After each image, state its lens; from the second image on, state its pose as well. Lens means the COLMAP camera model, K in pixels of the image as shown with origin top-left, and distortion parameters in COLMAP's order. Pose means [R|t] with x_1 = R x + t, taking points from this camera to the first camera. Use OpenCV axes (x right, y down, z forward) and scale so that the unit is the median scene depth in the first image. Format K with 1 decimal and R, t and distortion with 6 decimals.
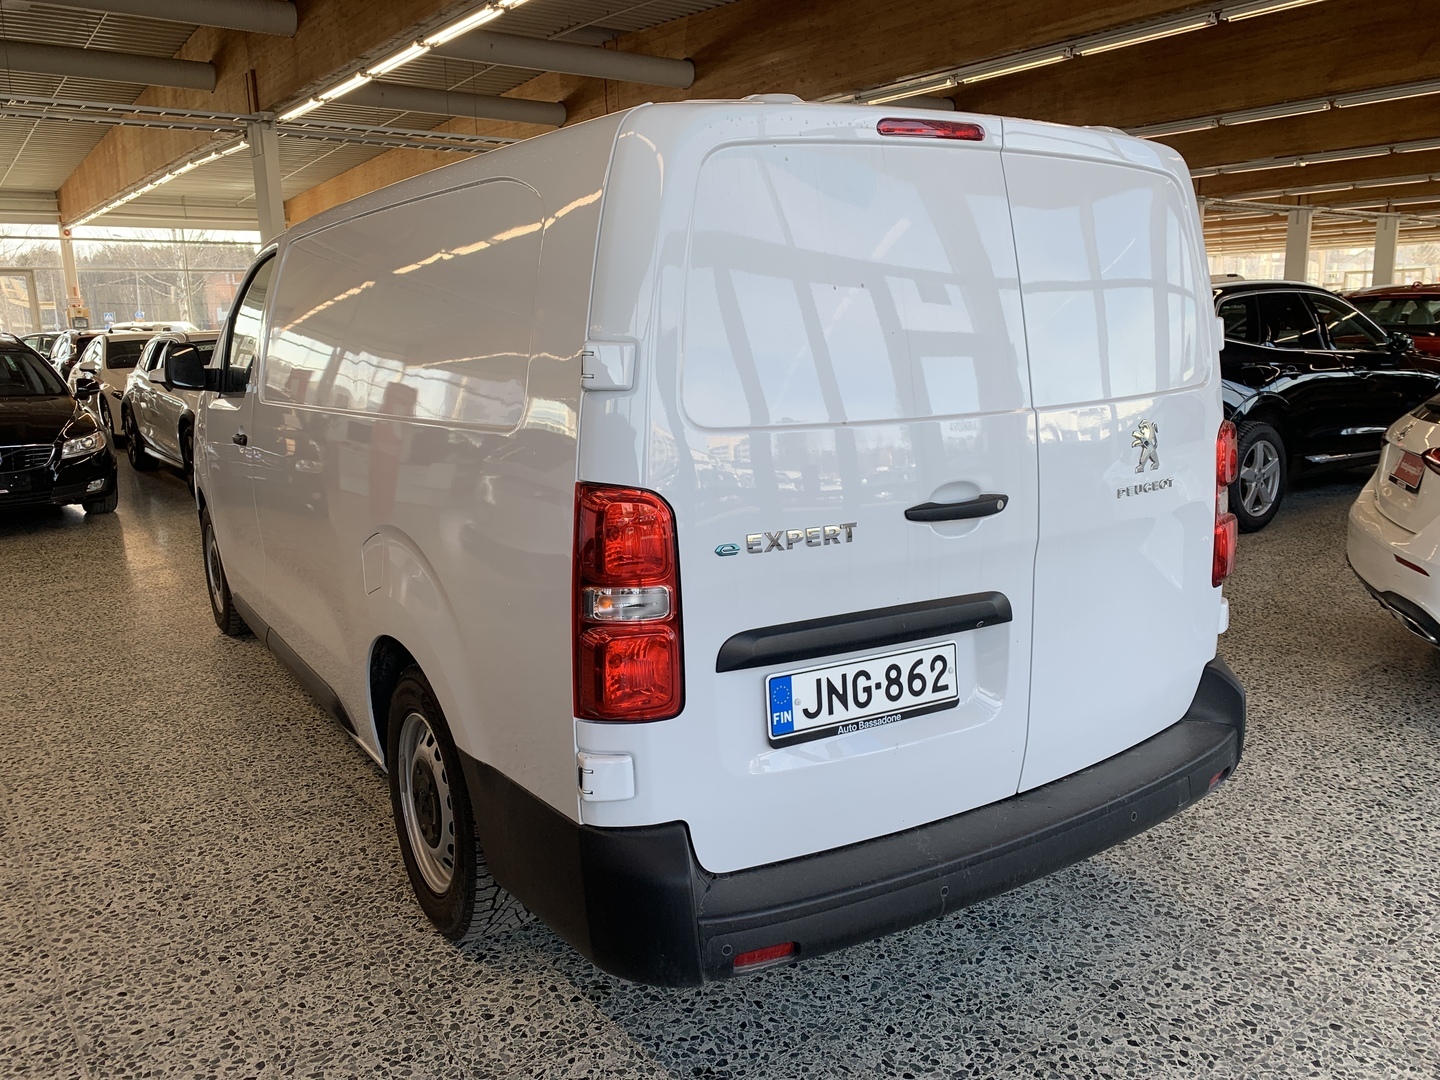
lens RADIAL K [[1086.6, 0, 725.4], [0, 1086.6, 544.1], [0, 0, 1]] dist [0.004050, 0.001841]
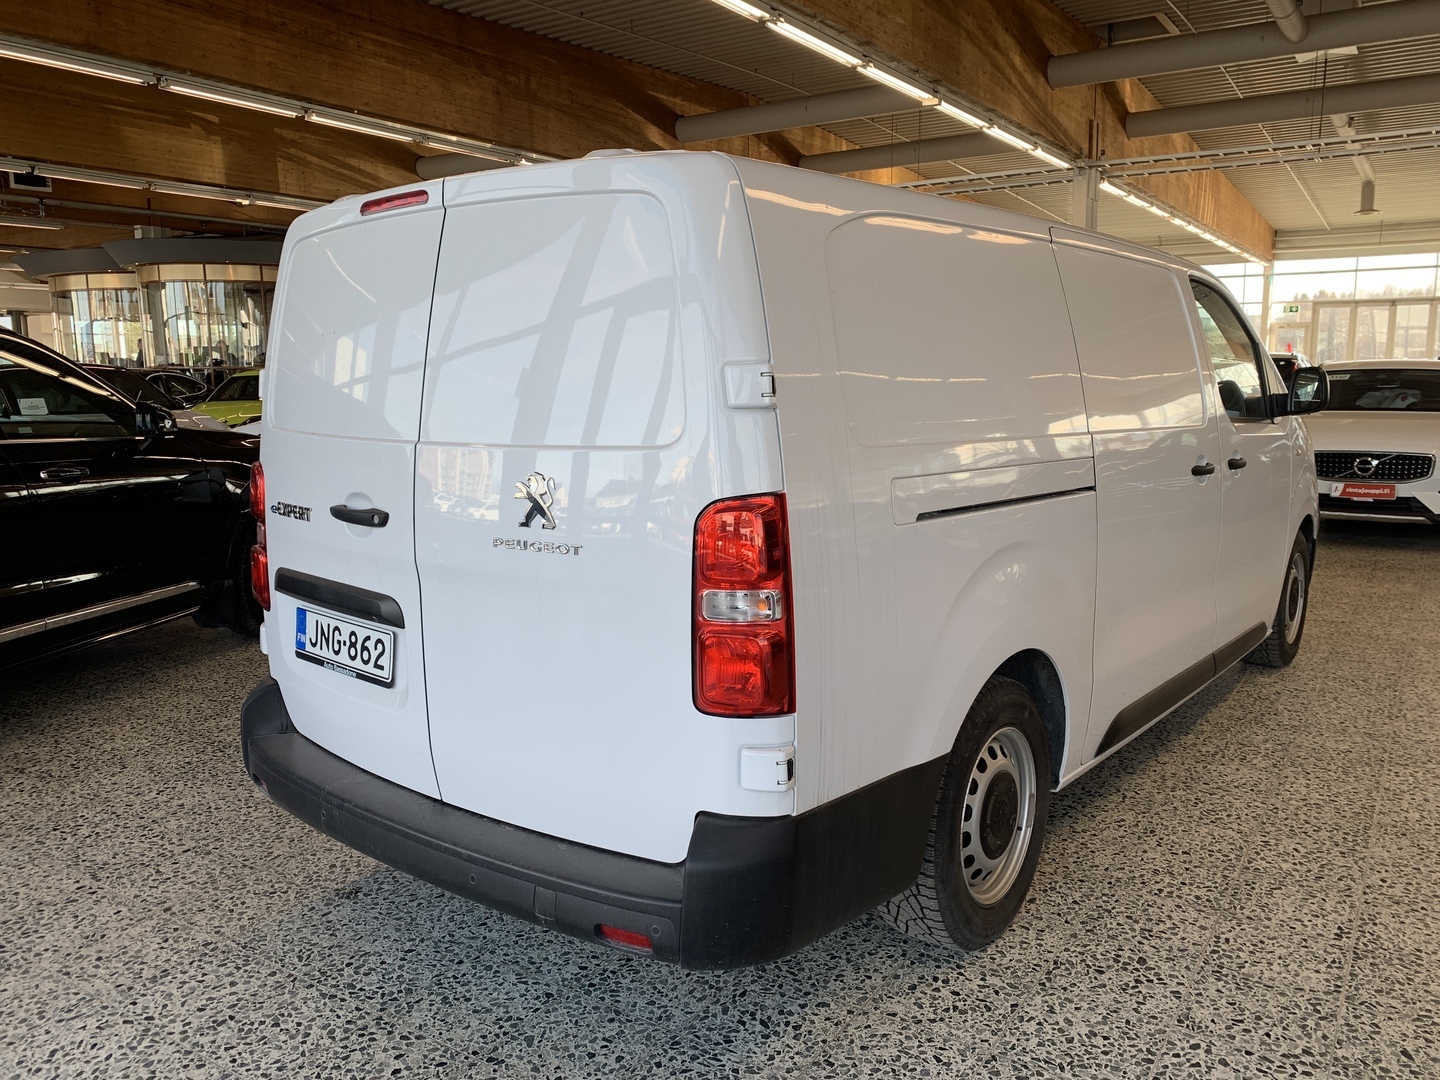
lens RADIAL K [[1089.8, 0, 654.7], [0, 1089.8, 538.7], [0, 0, 1]] dist [0.000941, 0.041333]
pose [[0.307332, 0.170787, -0.936151, 1.384986], [-0.171730, 0.977565, 0.121965, -0.202338], [0.935979, 0.123281, 0.329767, 0.870151]]
